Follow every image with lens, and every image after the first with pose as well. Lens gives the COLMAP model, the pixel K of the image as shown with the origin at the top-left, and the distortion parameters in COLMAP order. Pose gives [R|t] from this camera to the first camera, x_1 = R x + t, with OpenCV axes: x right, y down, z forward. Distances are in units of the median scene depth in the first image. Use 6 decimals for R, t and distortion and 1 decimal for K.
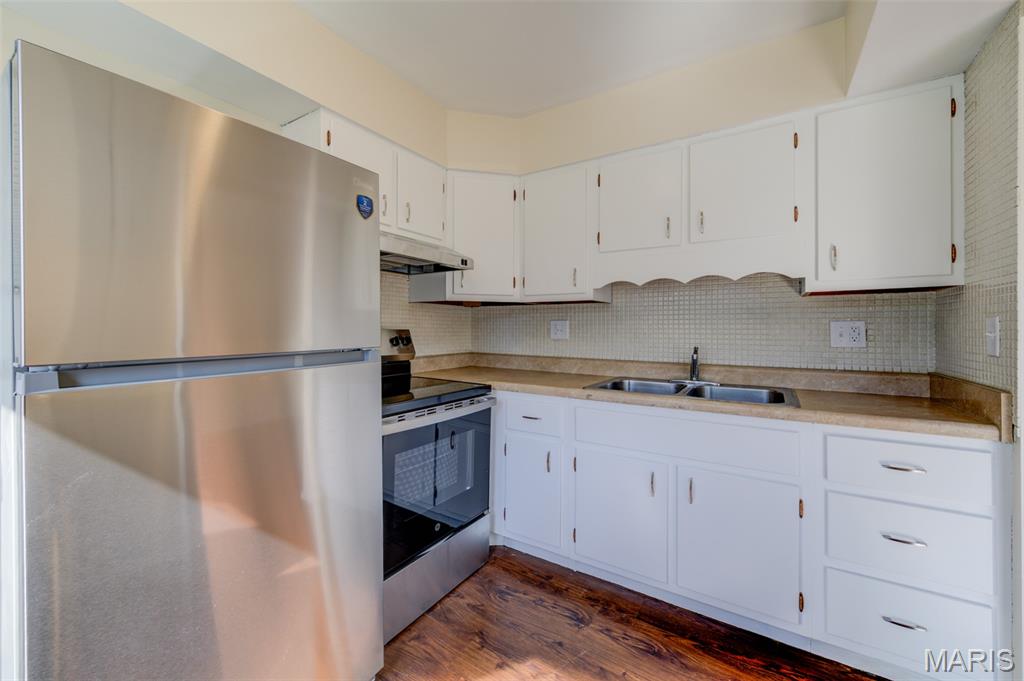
lens RADIAL K [[400.7, 0, 514.3], [0, 400.7, 328.3], [0, 0, 1]] dist [0.008800, -0.001809]
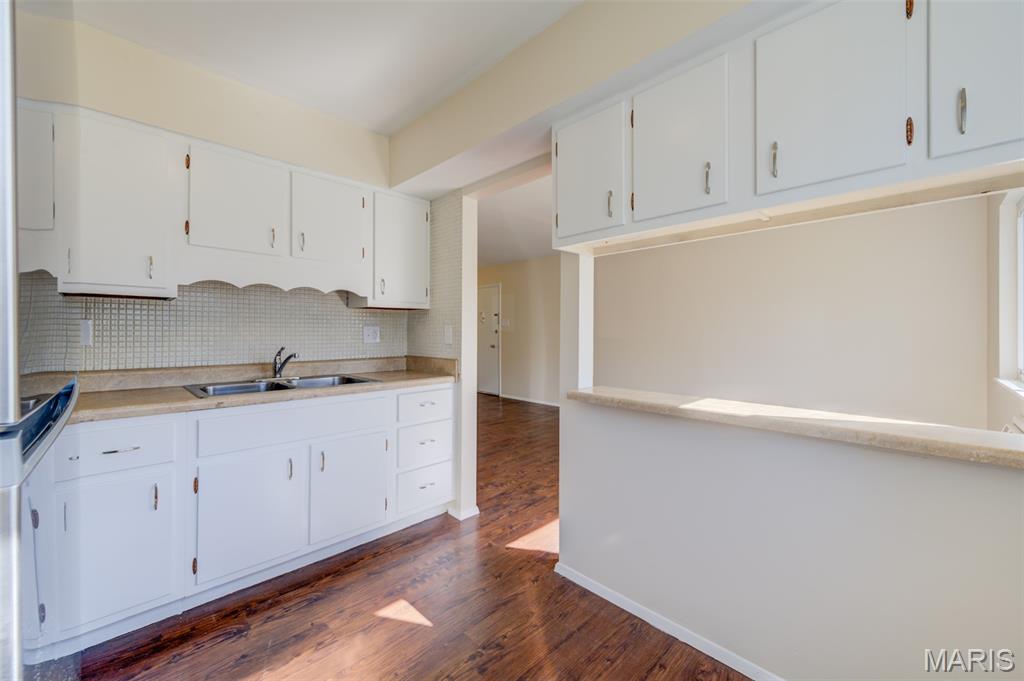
lens RADIAL K [[400.7, 0, 506.4], [0, 400.7, 334.5], [0, 0, 1]] dist [0.008800, -0.001809]
pose [[0.239839, -0.010544, 0.970755, -0.557039], [-0.004504, 0.999918, 0.011973, -0.006359], [-0.970802, -0.007244, 0.239772, 0.131194]]
